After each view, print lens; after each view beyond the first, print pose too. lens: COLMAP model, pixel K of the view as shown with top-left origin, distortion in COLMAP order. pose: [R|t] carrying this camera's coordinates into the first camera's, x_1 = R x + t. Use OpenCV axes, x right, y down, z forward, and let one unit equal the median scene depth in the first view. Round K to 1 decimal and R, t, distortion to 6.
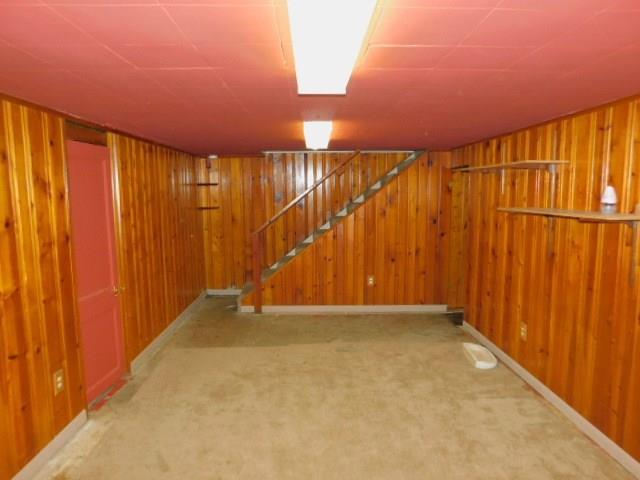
lens RADIAL K [[425.5, 0, 320.6], [0, 425.5, 240.0], [0, 0, 1]] dist [-0.036183, 0.033766]
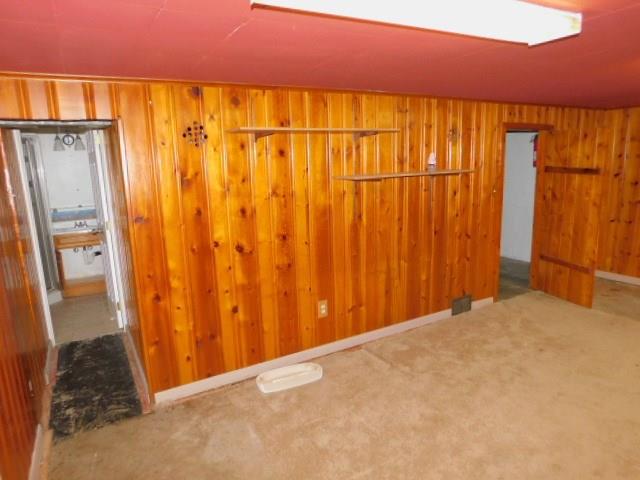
lens RADIAL K [[425.5, 0, 319.9], [0, 425.5, 239.2], [0, 0, 1]] dist [-0.036183, 0.033766]
pose [[-0.474364, -0.137672, 0.869497, -0.439502], [0.141137, 0.963026, 0.229480, -0.206516], [-0.868942, 0.231575, -0.437394, 1.839143]]
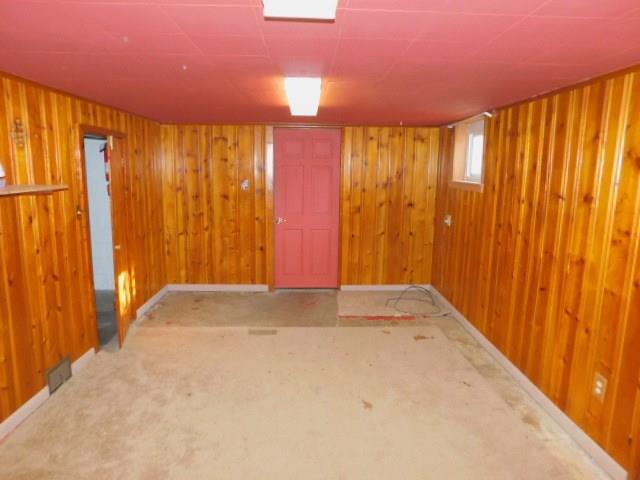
lens RADIAL K [[425.5, 0, 320.6], [0, 425.5, 242.4], [0, 0, 1]] dist [-0.036183, 0.033766]
pose [[-0.999993, -0.002503, -0.002724, -0.042399], [-0.003191, 0.956180, 0.292761, -0.198221], [0.001872, 0.292768, -0.956182, 1.717076]]
